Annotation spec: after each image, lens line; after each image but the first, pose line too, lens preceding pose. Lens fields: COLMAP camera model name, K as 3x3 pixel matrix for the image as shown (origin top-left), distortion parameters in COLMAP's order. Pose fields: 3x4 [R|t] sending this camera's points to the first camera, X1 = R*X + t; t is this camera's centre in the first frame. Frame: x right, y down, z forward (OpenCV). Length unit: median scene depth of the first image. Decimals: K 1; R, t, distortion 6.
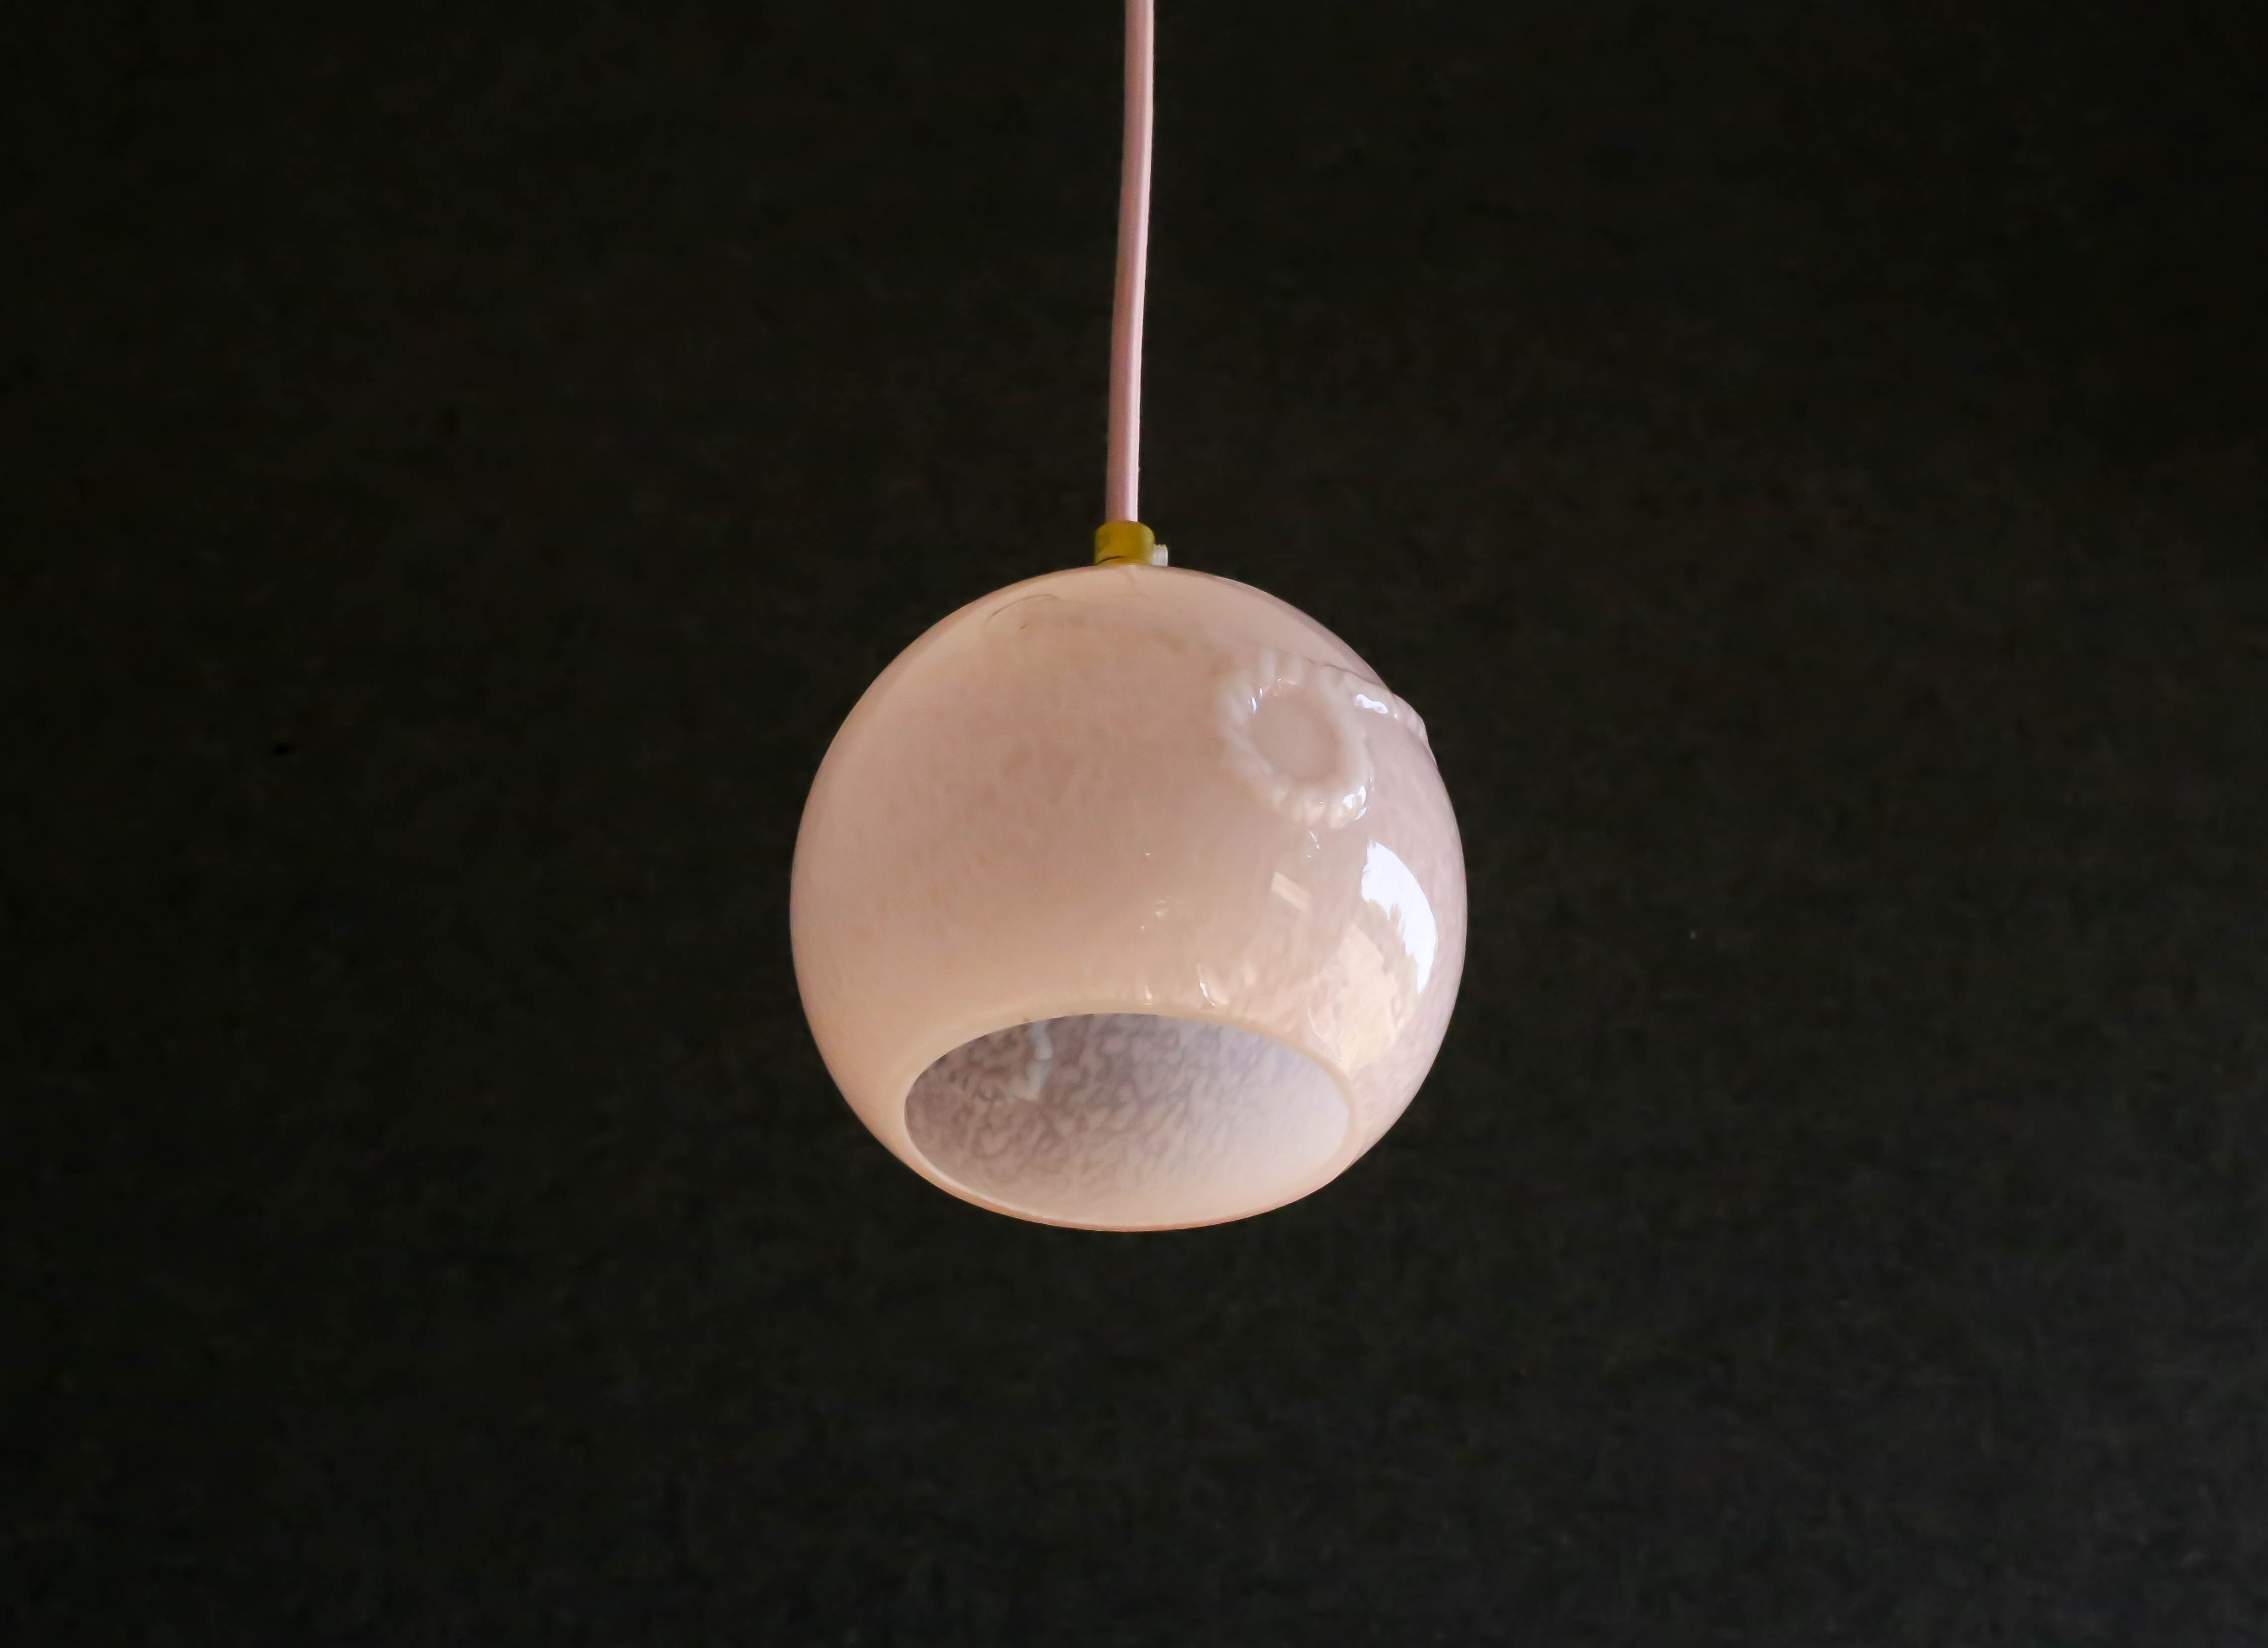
lens RADIAL K [[3998.4, 0, 1081.0], [0, 3998.4, 831.9], [0, 0, 1]] dist [-0.037313, 0.146597]
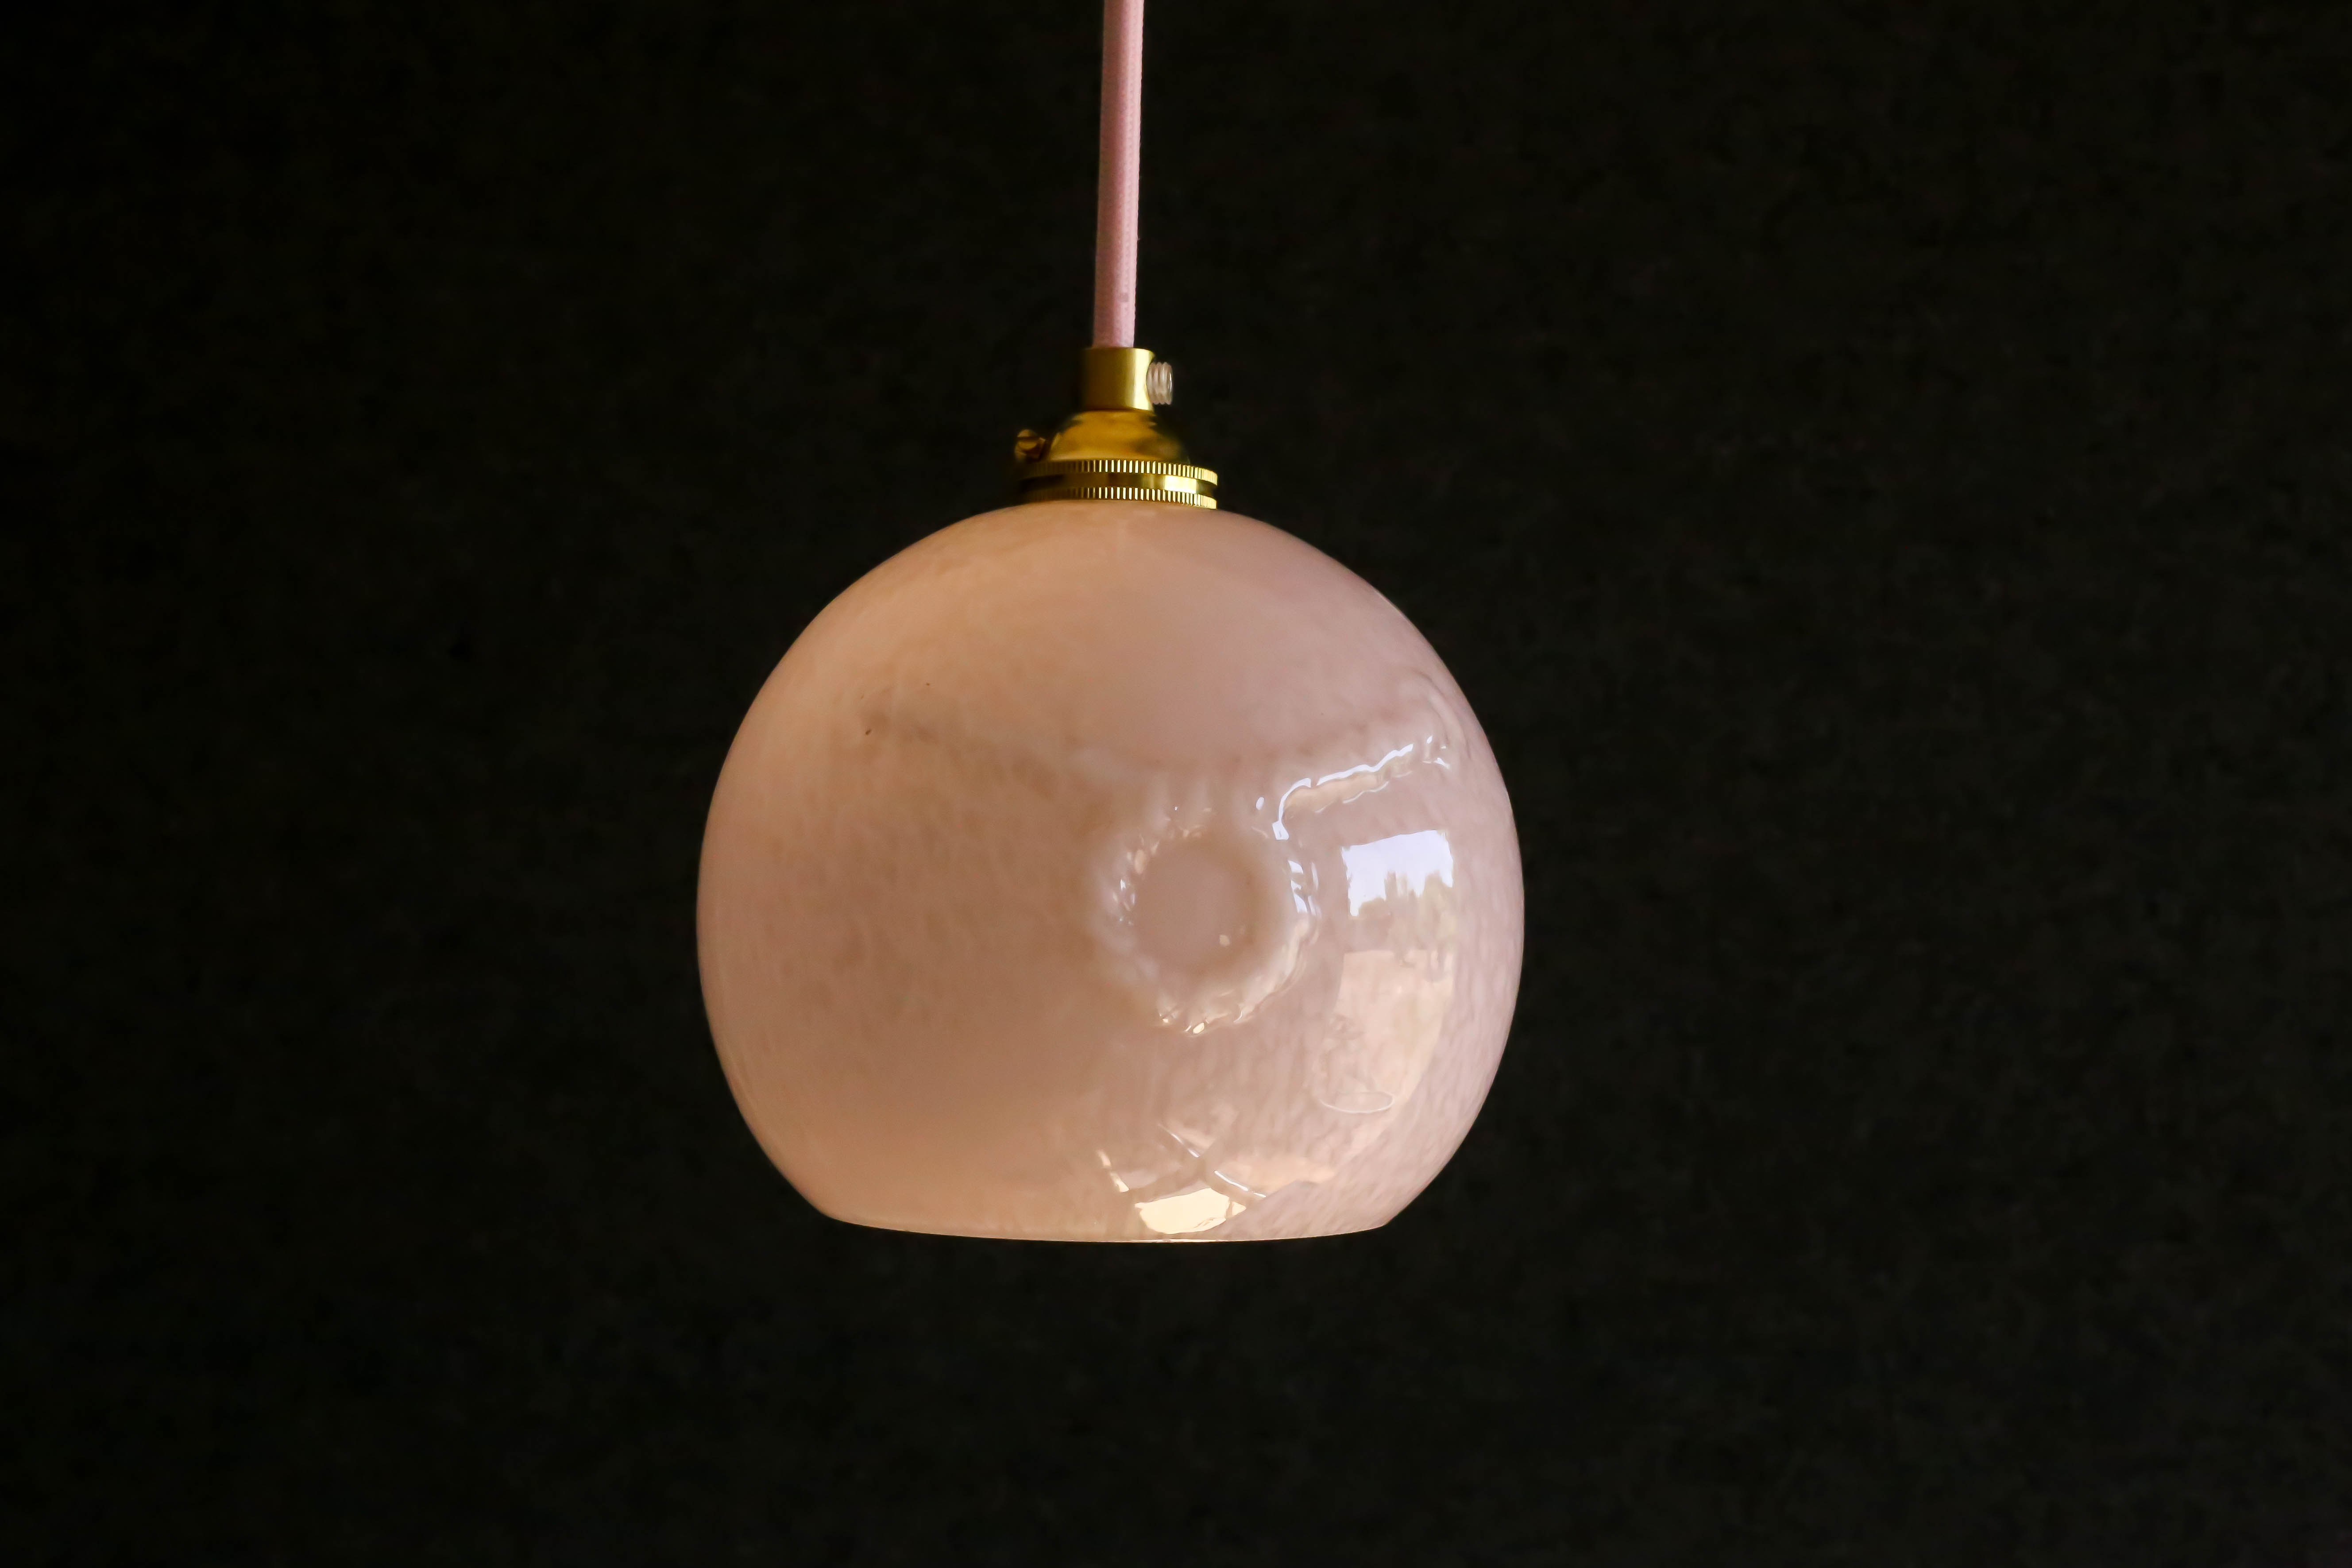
lens RADIAL K [[3529.0, 0, 1176.0], [0, 3529.0, 784.0], [0, 0, 1]] dist [-0.016963, -0.017578]
pose [[0.958953, -0.004363, -0.283531, 0.146940], [0.148111, 0.860356, 0.487700, -0.227642], [0.241809, -0.509676, 0.825687, 0.269500]]
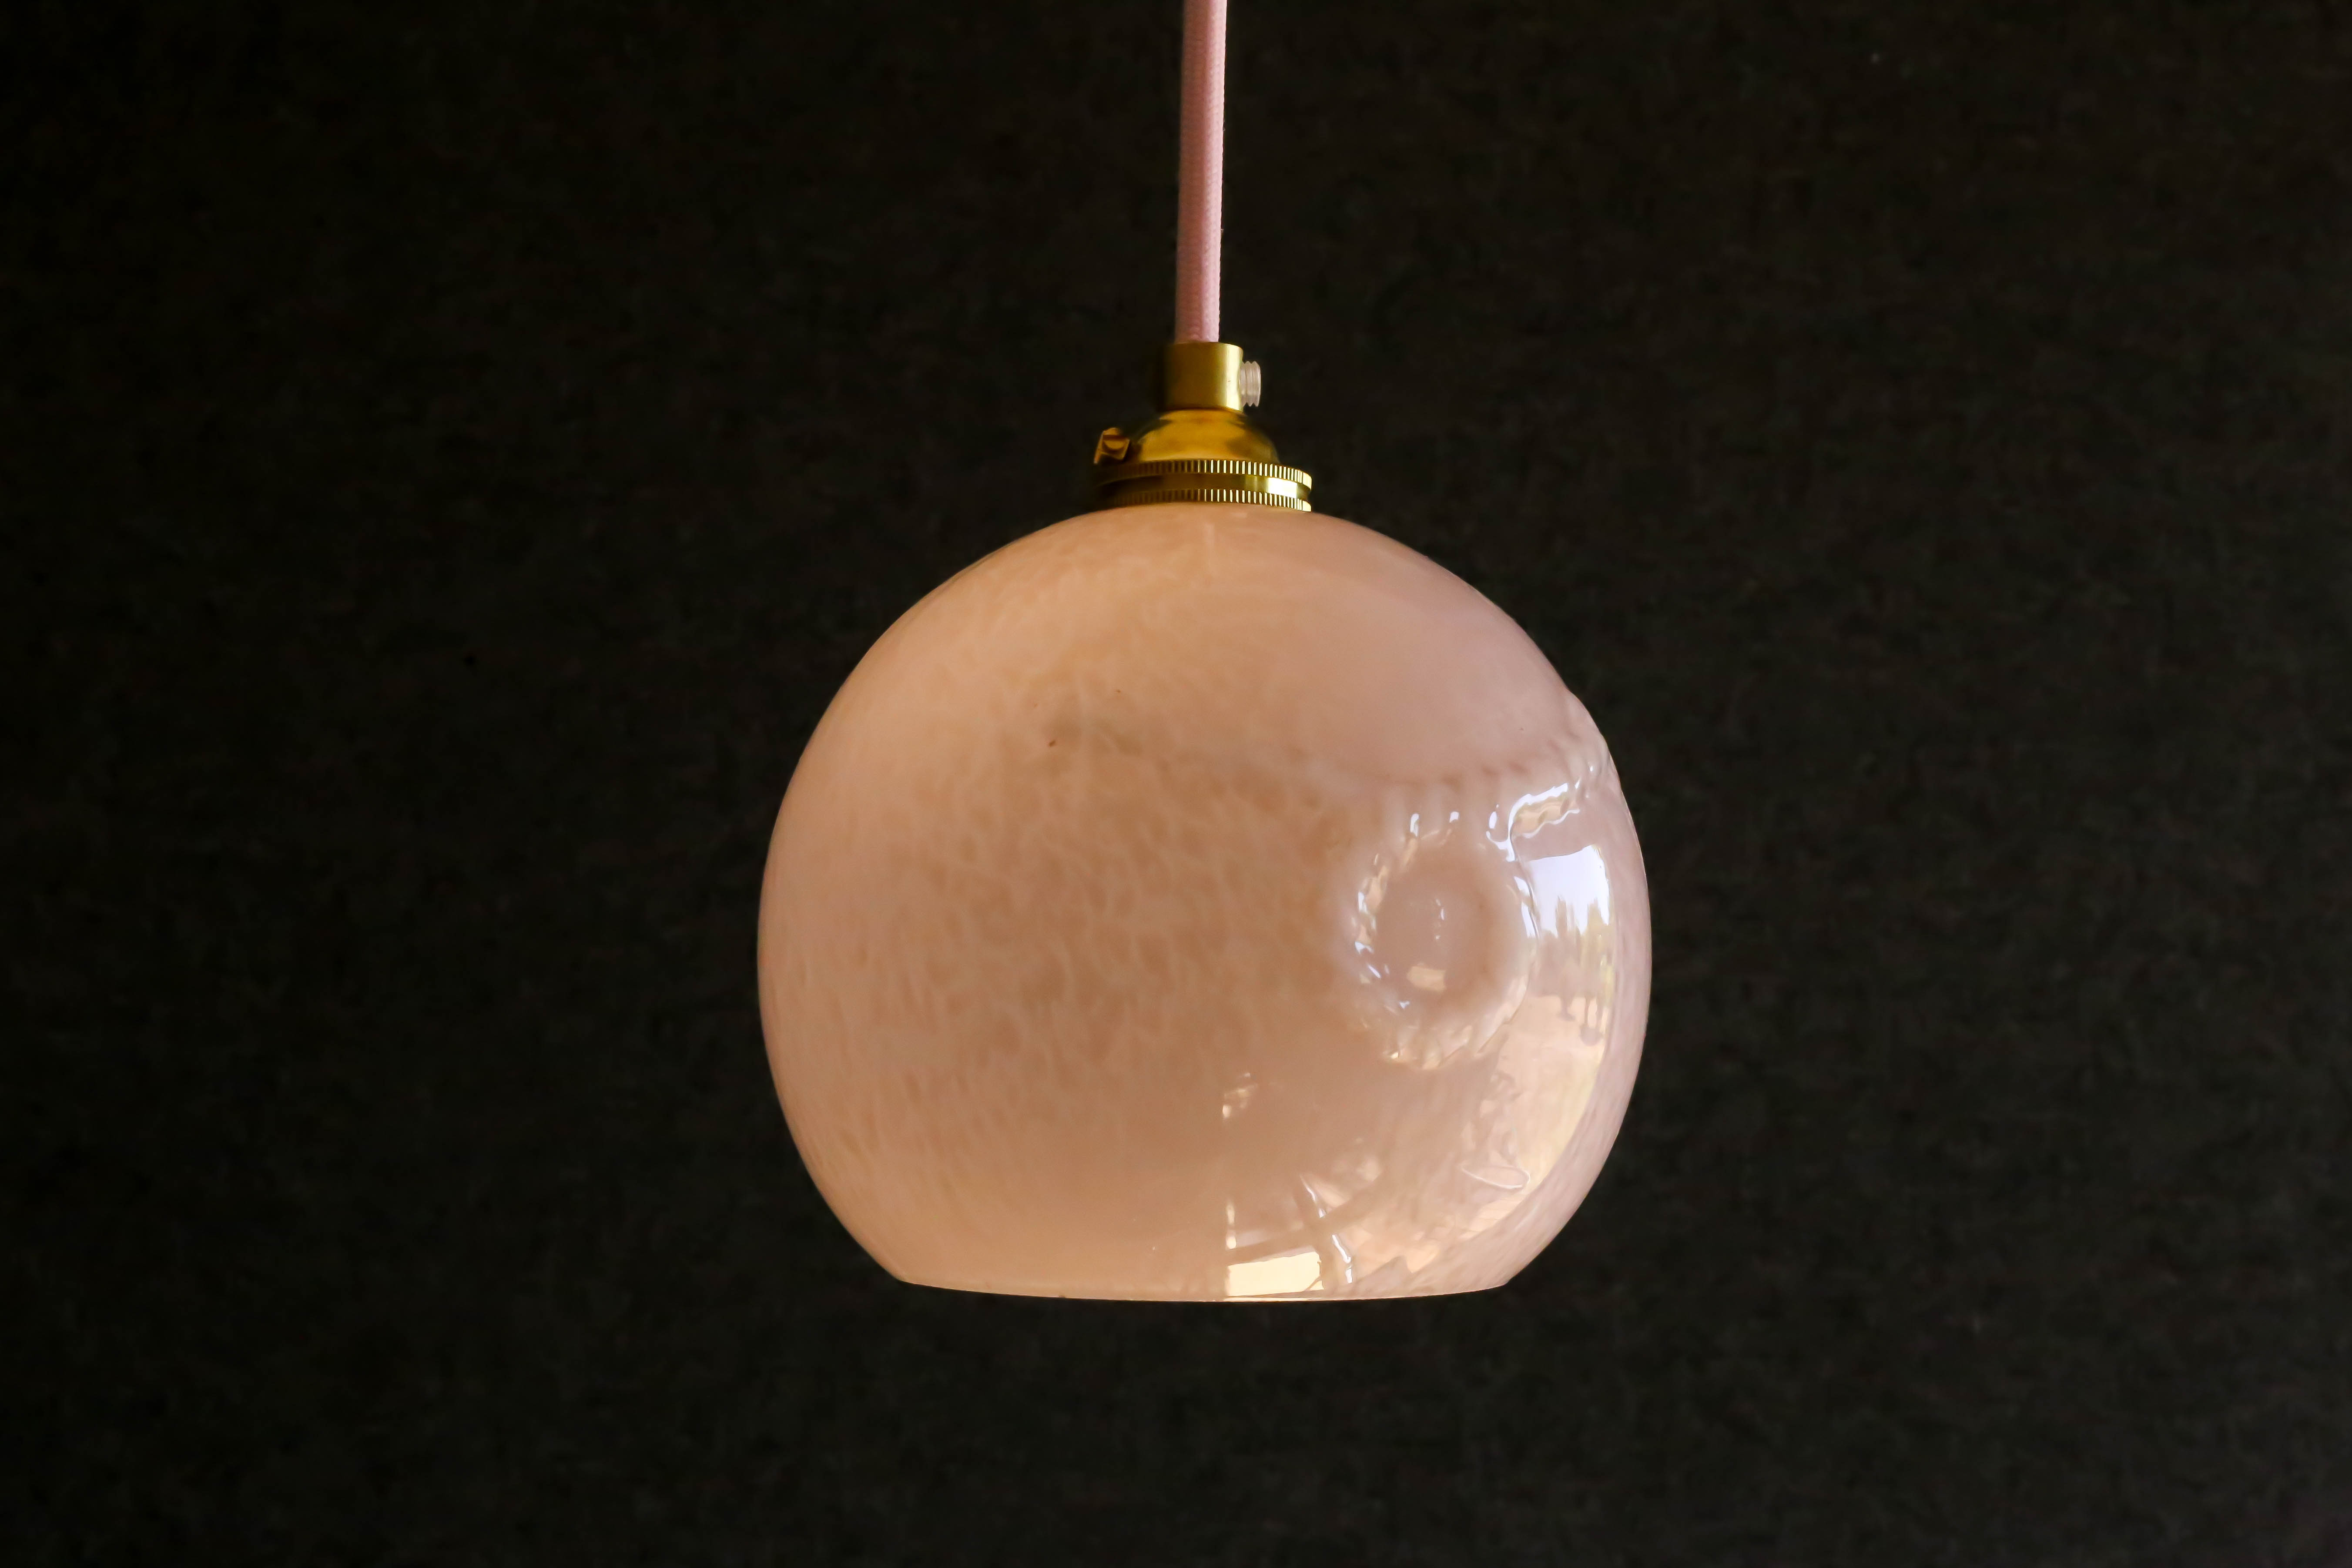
lens RADIAL K [[3529.0, 0, 1176.0], [0, 3529.0, 784.0], [0, 0, 1]] dist [-0.016963, -0.017578]
pose [[0.999979, -0.001848, -0.006178, 0.006957], [0.004558, 0.880326, 0.474346, -0.210638], [0.004562, -0.474365, 0.880317, 0.272116]]
